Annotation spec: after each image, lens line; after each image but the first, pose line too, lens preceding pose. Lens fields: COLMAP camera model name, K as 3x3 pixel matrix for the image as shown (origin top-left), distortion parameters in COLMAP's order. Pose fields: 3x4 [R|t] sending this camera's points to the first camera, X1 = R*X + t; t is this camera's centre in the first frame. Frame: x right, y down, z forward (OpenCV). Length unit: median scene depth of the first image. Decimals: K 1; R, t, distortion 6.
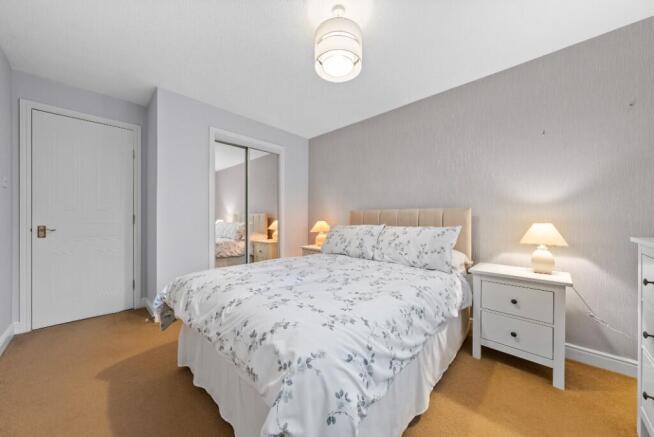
lens RADIAL K [[226.8, 0, 326.0], [0, 226.8, 219.2], [0, 0, 1]] dist [-0.000380, -0.000026]
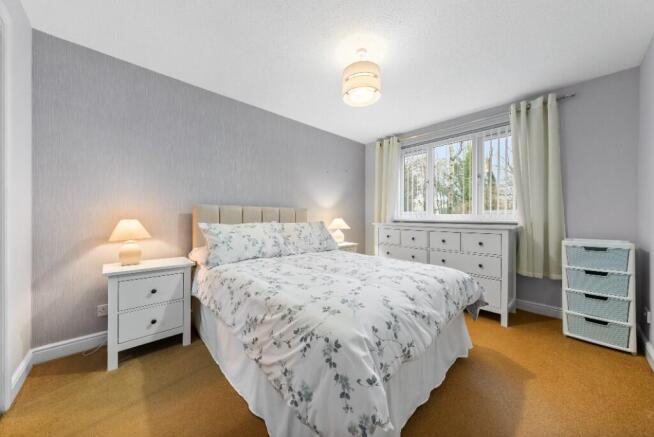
lens RADIAL K [[215.4, 0, 323.2], [0, 215.4, 218.1], [0, 0, 1]] dist [-0.002605, -0.000106]
pose [[0.073082, -0.004369, 0.997316, -0.768251], [-0.010180, 0.999935, 0.005126, -0.005623], [-0.997274, -0.010527, 0.073033, 0.700178]]
